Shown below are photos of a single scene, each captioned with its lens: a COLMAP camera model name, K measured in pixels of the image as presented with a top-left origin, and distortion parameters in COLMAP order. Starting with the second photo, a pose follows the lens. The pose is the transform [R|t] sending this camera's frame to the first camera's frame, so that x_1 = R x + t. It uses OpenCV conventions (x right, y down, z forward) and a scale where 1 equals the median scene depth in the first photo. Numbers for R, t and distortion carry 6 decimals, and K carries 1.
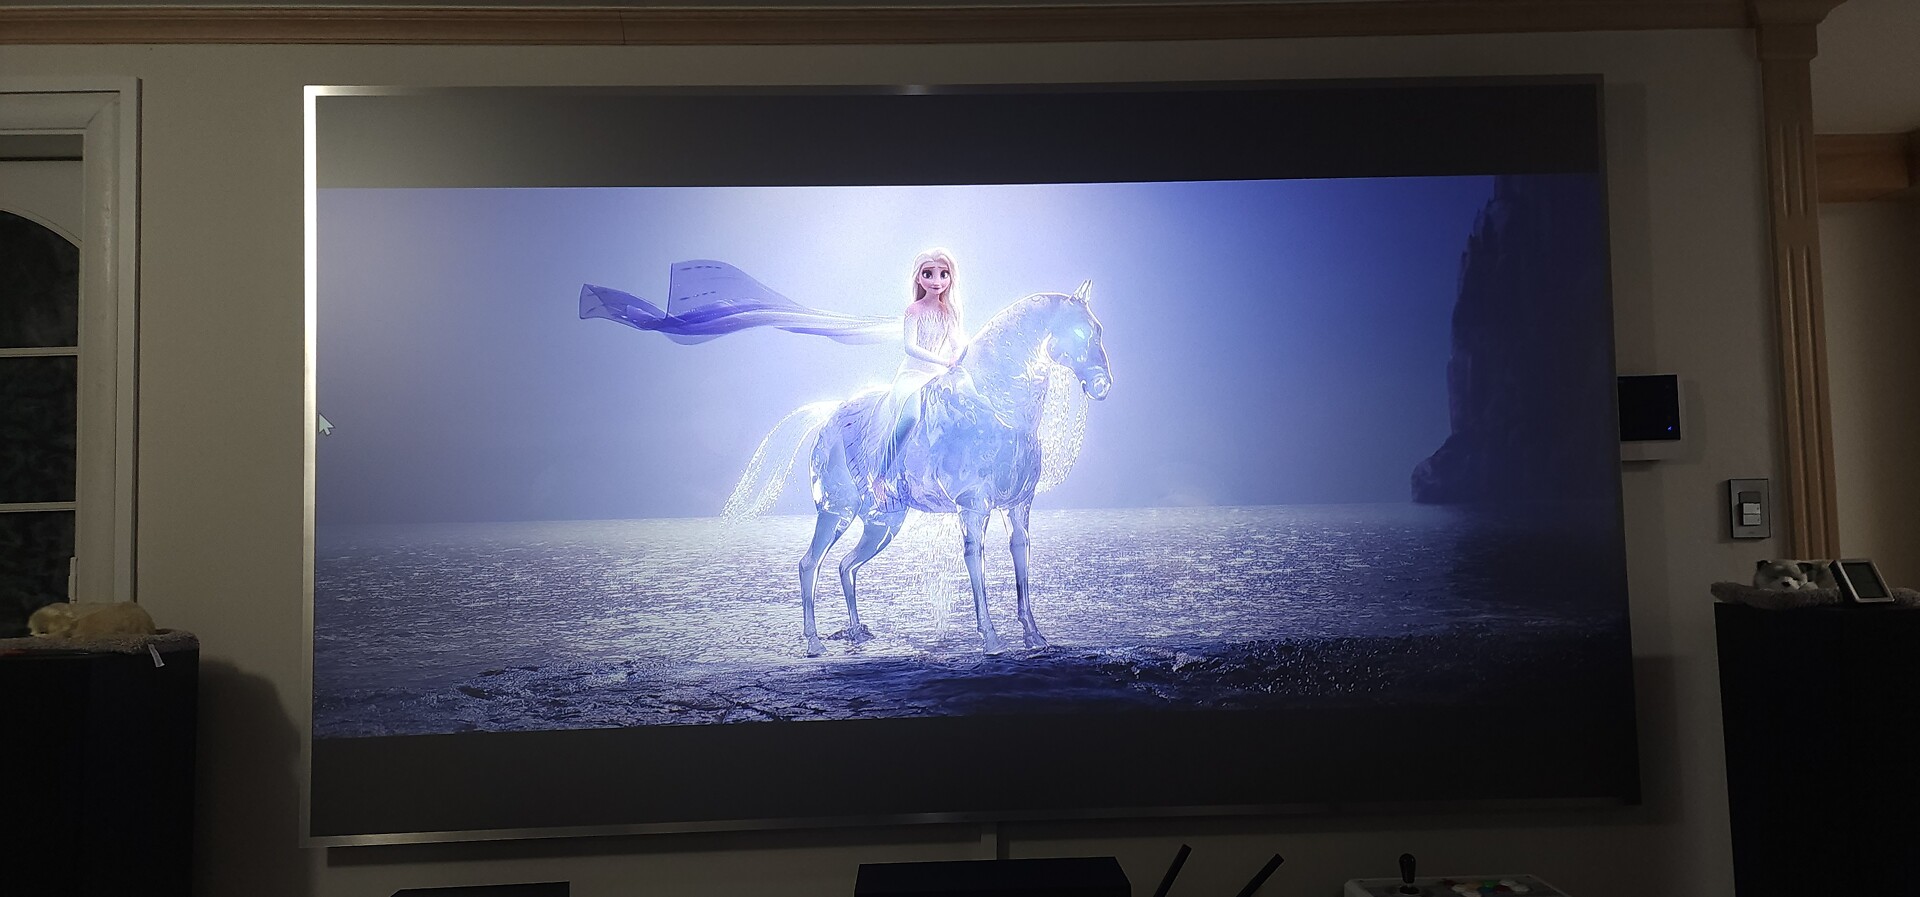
lens RADIAL K [[1320.0, 0, 963.9], [0, 1320.0, 450.5], [0, 0, 1]] dist [0.041506, -0.044603]
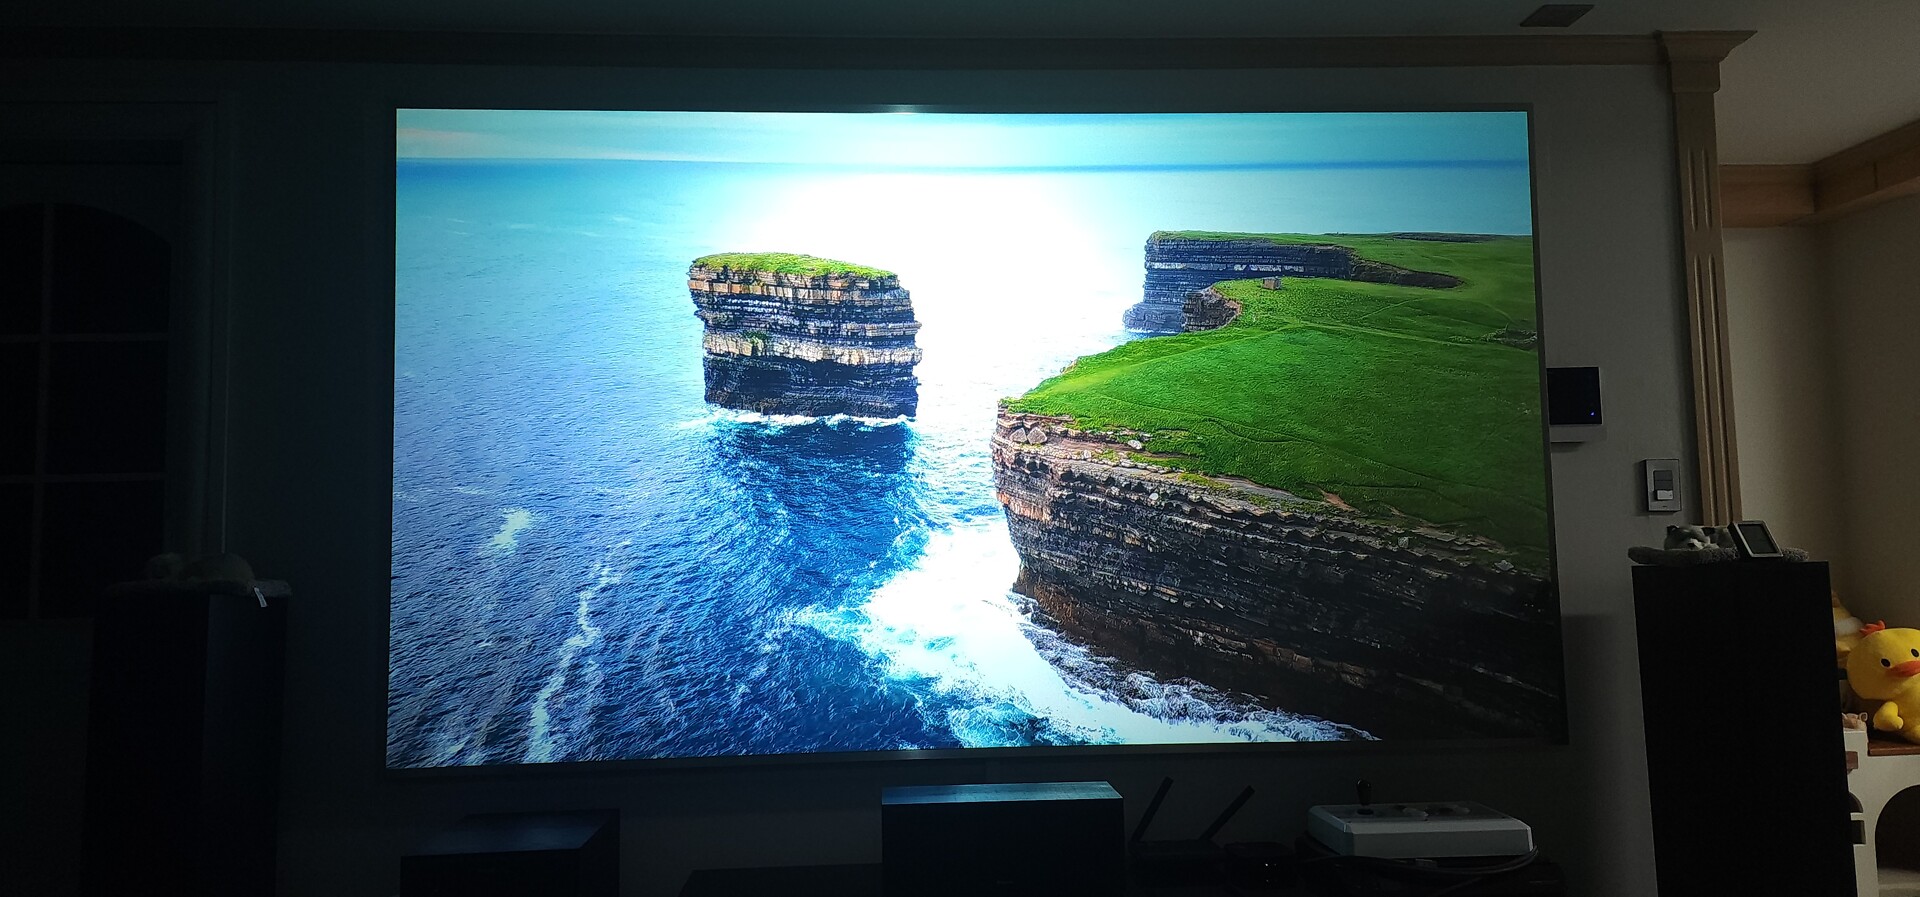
lens RADIAL K [[1320.0, 0, 951.6], [0, 1320.0, 449.2], [0, 0, 1]] dist [0.041506, -0.044603]
pose [[0.999764, 0.005073, 0.021104, -0.039003], [-0.004463, 0.999574, -0.028852, 0.049370], [-0.021242, 0.028751, 0.999361, -0.120078]]
